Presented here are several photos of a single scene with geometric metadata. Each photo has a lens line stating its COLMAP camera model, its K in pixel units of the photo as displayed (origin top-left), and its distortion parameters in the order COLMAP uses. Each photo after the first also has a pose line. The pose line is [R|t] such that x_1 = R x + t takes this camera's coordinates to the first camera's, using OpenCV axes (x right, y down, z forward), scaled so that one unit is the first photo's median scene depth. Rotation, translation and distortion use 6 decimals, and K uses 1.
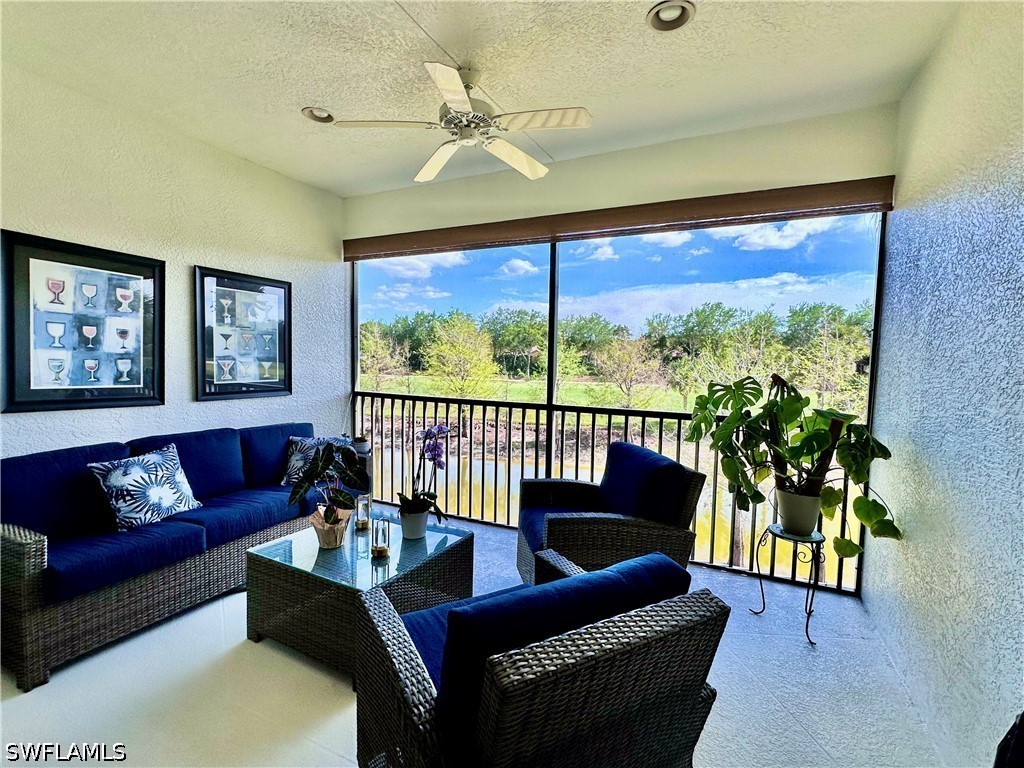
lens RADIAL K [[466.5, 0, 527.8], [0, 466.5, 388.1], [0, 0, 1]] dist [-0.002775, -0.000164]
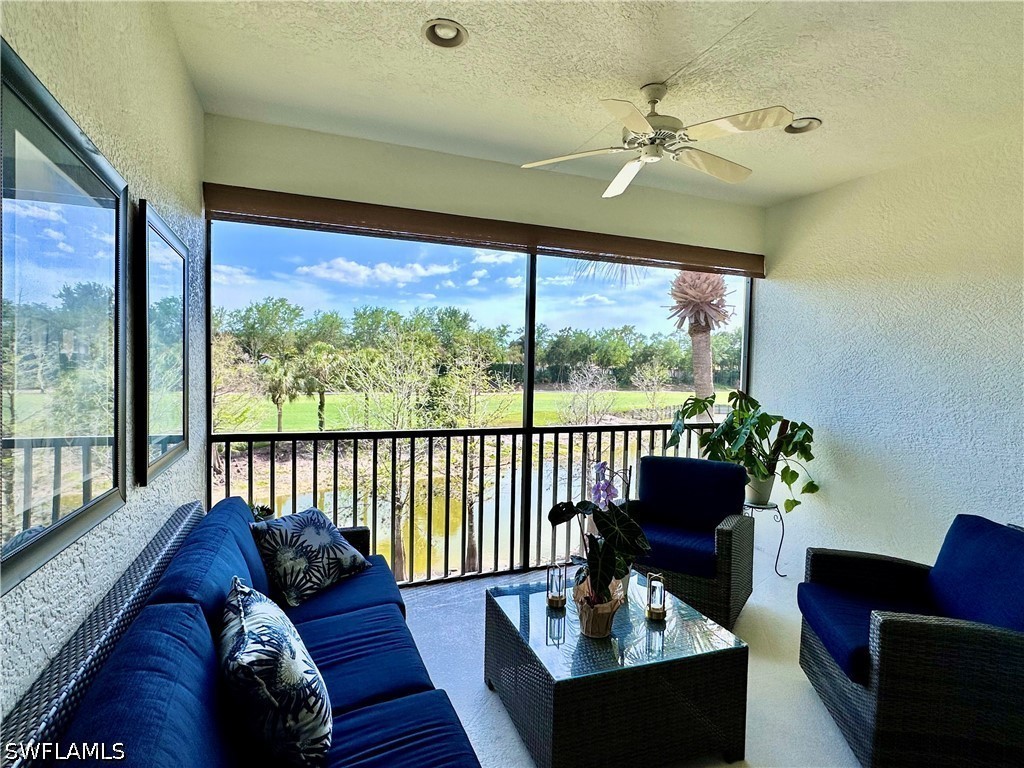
lens RADIAL K [[520.9, 0, 495.1], [0, 520.9, 387.5], [0, 0, 1]] dist [-0.060451, 0.000053]
pose [[0.671160, -0.025823, 0.740863, -0.939379], [0.045514, 0.998943, -0.006413, -0.049707], [-0.739914, 0.038024, 0.671626, 0.448461]]
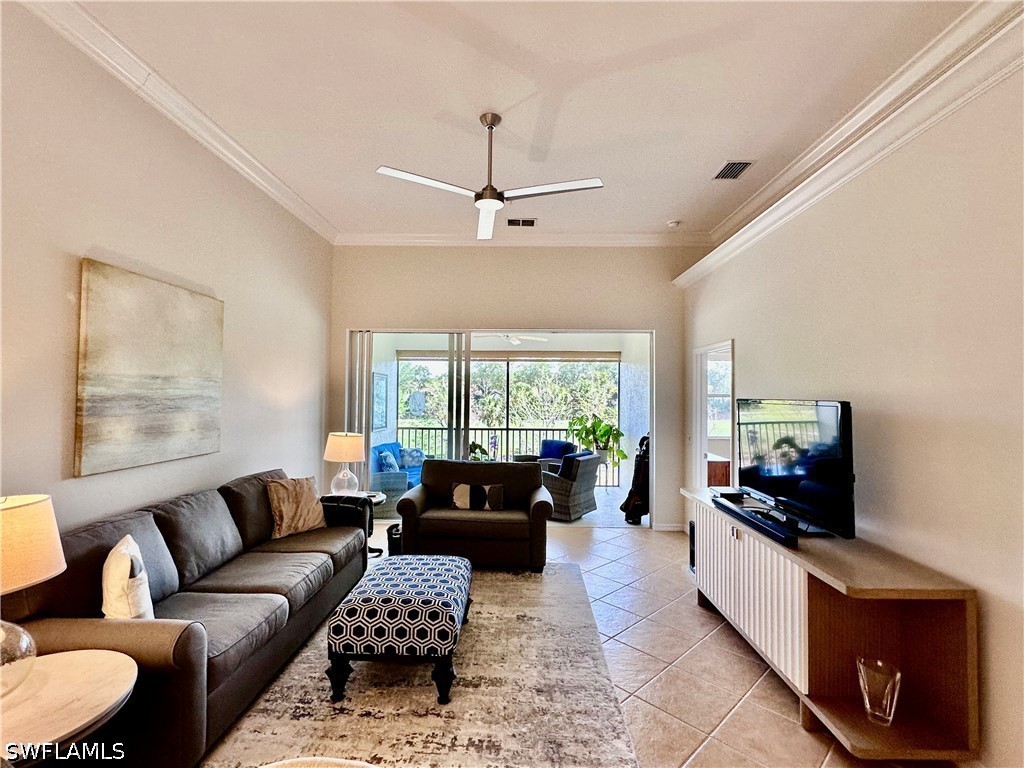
lens RADIAL K [[480.7, 0, 515.4], [0, 480.7, 385.2], [0, 0, 1]] dist [-0.011915, -0.000008]
pose [[0.908996, -0.003461, 0.416791, -1.167082], [0.037623, 0.996565, -0.073778, -0.000790], [-0.415104, 0.082745, 0.906003, -1.563061]]
